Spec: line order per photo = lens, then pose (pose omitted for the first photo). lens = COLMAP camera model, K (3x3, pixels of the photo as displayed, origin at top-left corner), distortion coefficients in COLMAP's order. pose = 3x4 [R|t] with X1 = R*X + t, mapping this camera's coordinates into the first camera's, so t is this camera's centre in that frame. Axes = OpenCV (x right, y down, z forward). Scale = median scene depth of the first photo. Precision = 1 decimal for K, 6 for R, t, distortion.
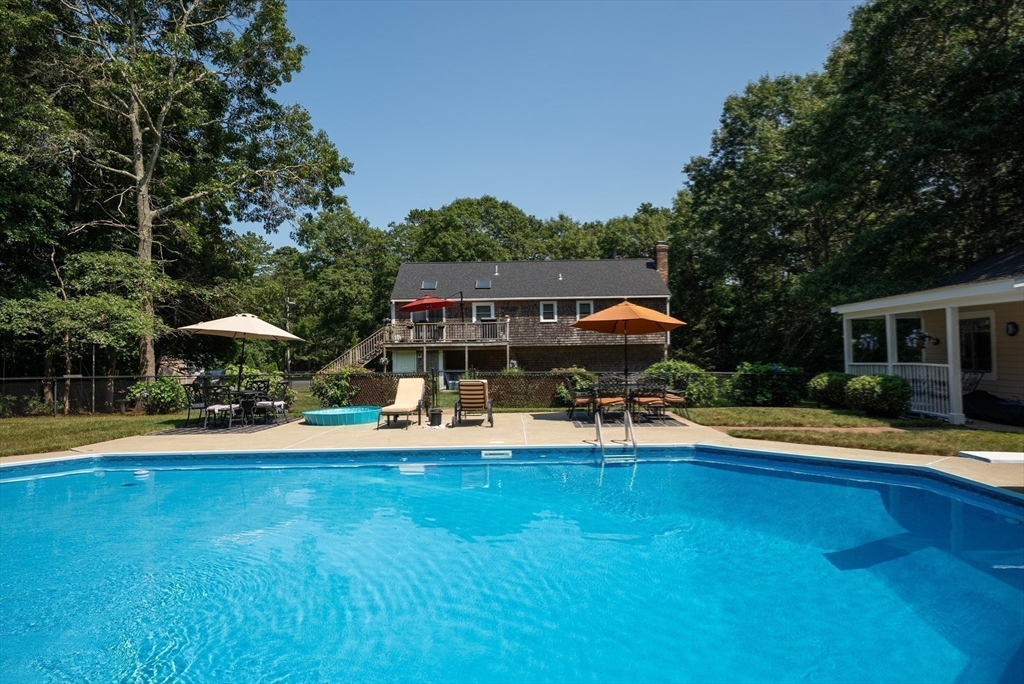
lens RADIAL K [[657.5, 0, 512.0], [0, 657.5, 342.0], [0, 0, 1]] dist [0.021918, 0.000297]
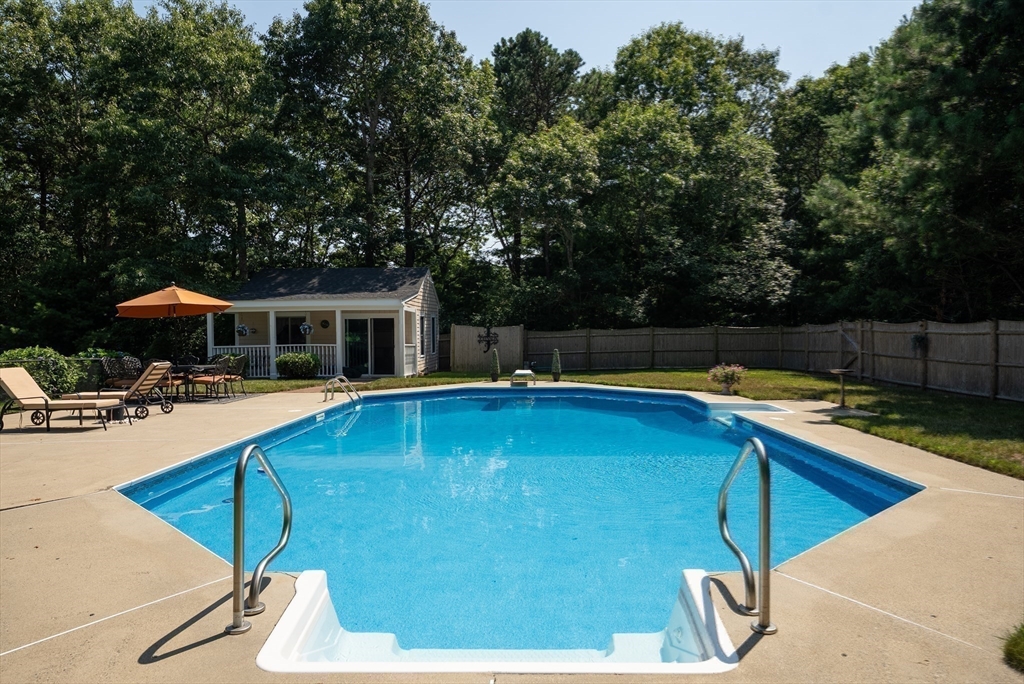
lens RADIAL K [[674.5, 0, 512.0], [0, 674.5, 342.0], [0, 0, 1]] dist [0.016869, -0.000280]
pose [[0.017447, 0.004558, 0.999837, -0.359419], [-0.006280, 0.999970, -0.004449, 0.011573], [-0.999828, -0.006201, 0.017475, 0.185642]]
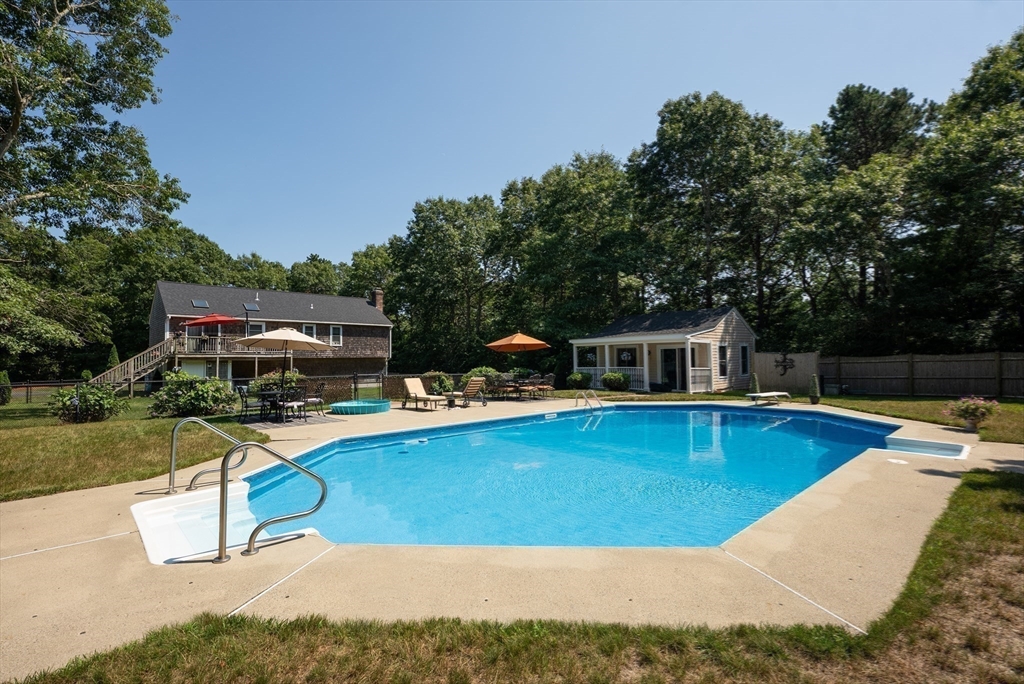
lens RADIAL K [[470.7, 0, 507.5], [0, 470.7, 342.1], [0, 0, 1]] dist [-0.011904, 0.000788]
pose [[0.734267, 0.034631, 0.677976, -0.292939], [-0.012505, 0.999219, -0.037496, 0.004660], [-0.678745, 0.019054, 0.734127, 0.034878]]
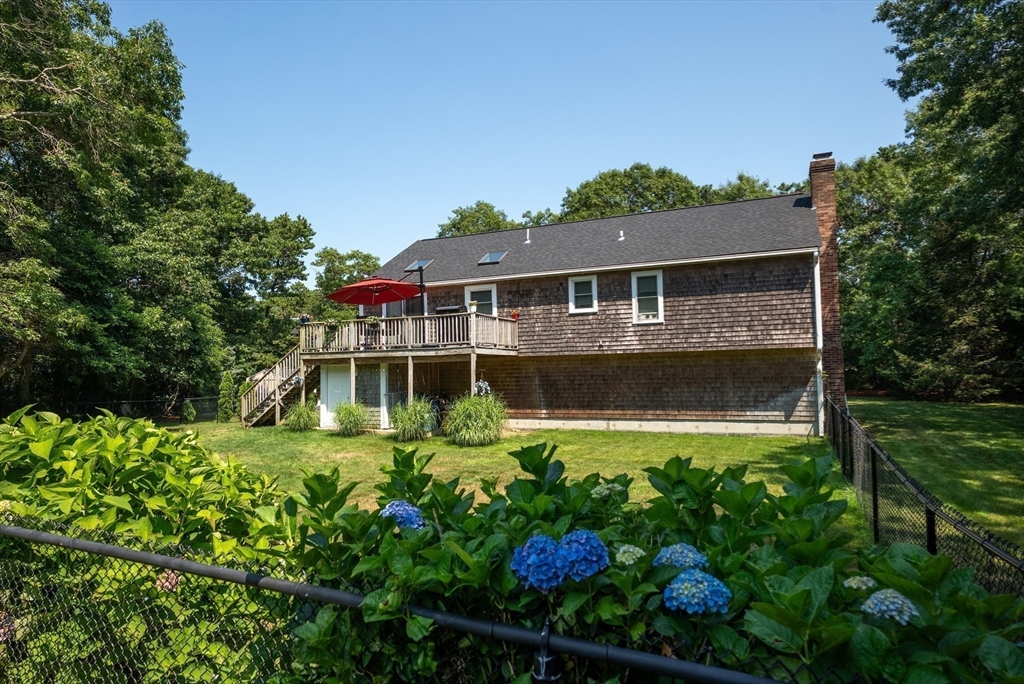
lens RADIAL K [[618.7, 0, 512.0], [0, 618.7, 342.0], [0, 0, 1]] dist [0.003160, 0.000377]
pose [[0.906522, -0.020518, -0.421660, 0.224230], [0.010089, 0.999586, -0.026949, 0.008669], [0.422038, 0.020176, 0.906354, 0.490071]]
